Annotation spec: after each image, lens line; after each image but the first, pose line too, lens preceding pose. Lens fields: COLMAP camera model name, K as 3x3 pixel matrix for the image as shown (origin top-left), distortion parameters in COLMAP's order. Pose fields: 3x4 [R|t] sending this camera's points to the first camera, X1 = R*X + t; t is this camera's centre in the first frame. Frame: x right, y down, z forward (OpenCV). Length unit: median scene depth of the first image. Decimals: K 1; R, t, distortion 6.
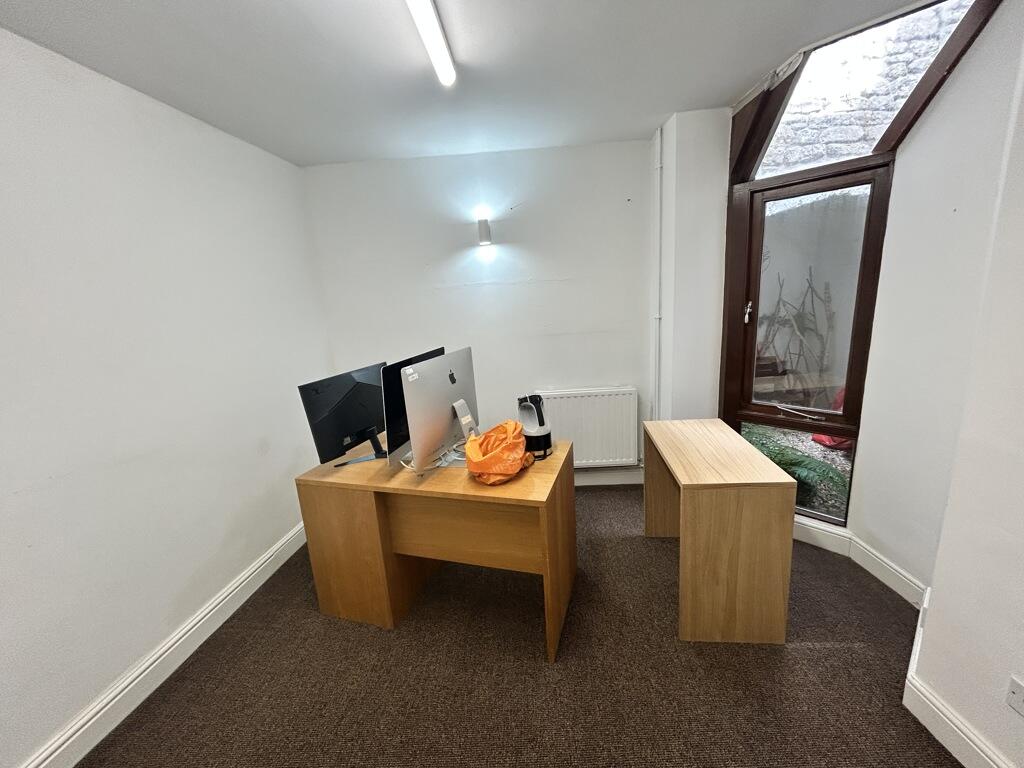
lens RADIAL K [[413.9, 0, 512.2], [0, 413.9, 383.0], [0, 0, 1]] dist [-0.001492, 0.001142]
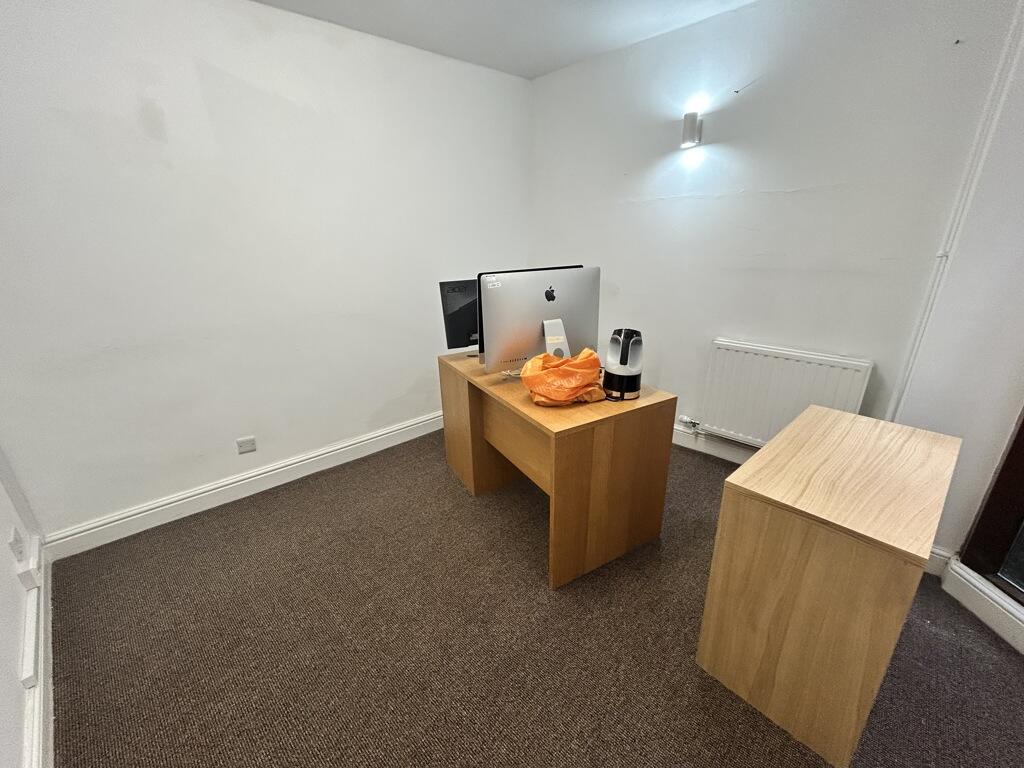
lens RADIAL K [[413.9, 0, 512.6], [0, 413.9, 384.0], [0, 0, 1]] dist [-0.001492, 0.001142]
pose [[0.737381, 0.277296, -0.615935, 0.454620], [-0.169004, 0.958588, 0.229232, -0.019191], [0.653993, -0.064935, 0.753709, 0.182346]]
